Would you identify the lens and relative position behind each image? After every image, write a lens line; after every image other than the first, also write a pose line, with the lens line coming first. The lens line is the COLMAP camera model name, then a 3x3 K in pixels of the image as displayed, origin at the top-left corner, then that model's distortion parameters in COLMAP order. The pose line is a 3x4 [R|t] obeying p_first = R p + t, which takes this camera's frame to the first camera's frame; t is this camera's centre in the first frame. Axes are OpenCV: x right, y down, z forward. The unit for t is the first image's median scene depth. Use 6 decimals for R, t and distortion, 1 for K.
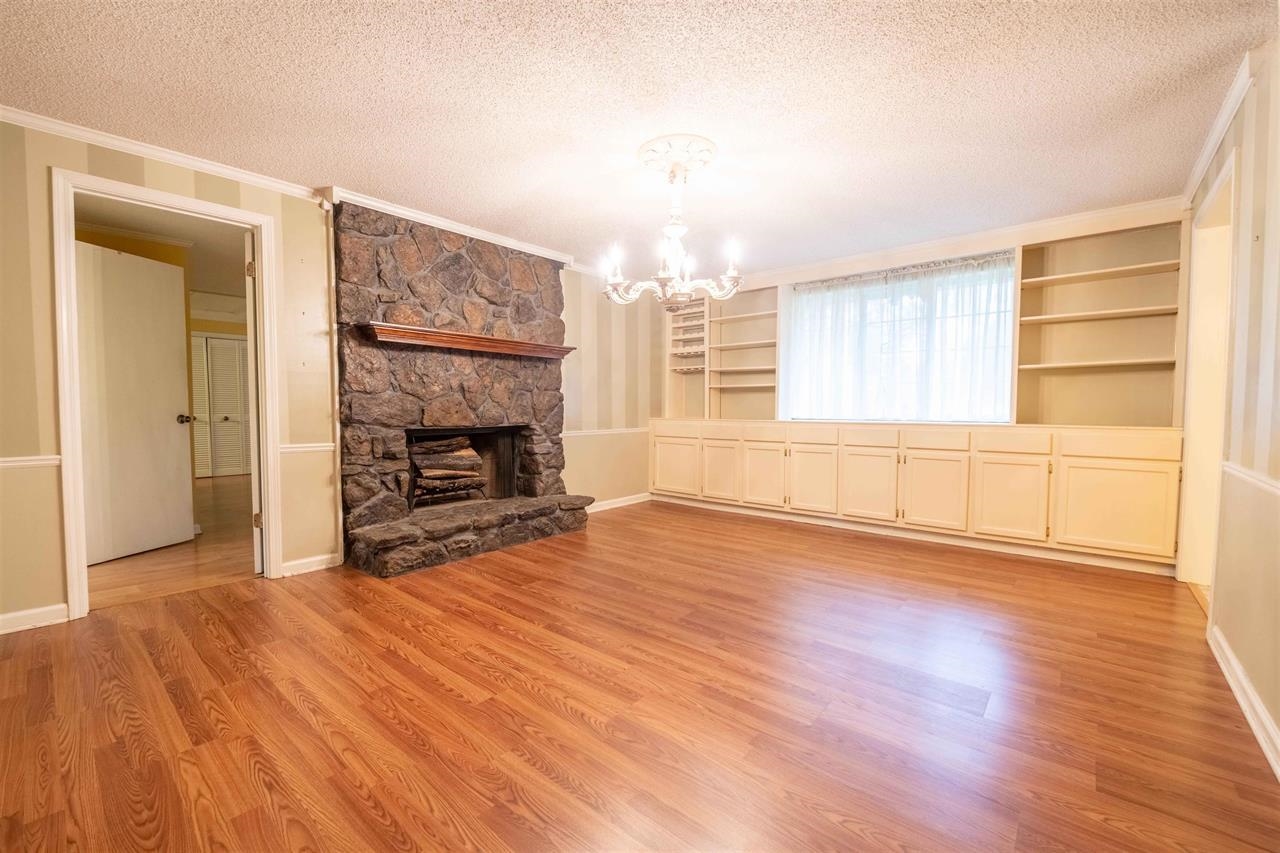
lens RADIAL K [[520.9, 0, 628.3], [0, 520.9, 430.3], [0, 0, 1]] dist [0.000210, 0.000068]
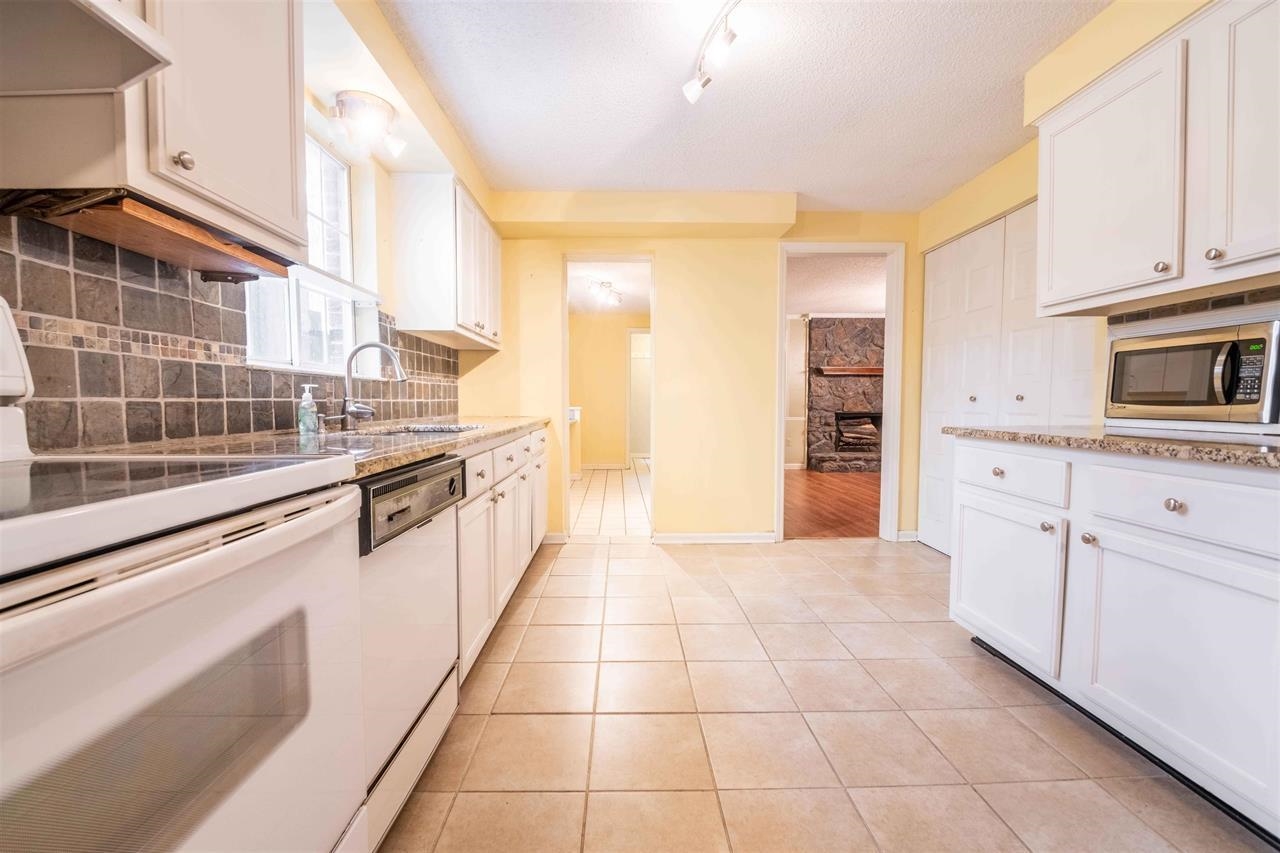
lens RADIAL K [[520.9, 0, 628.3], [0, 520.9, 430.3], [0, 0, 1]] dist [0.000210, 0.000068]
pose [[0.673031, 0.042298, -0.738404, 0.628277], [-0.031494, 0.999097, 0.028525, 0.038446], [0.738943, 0.004057, 0.673755, -1.157310]]
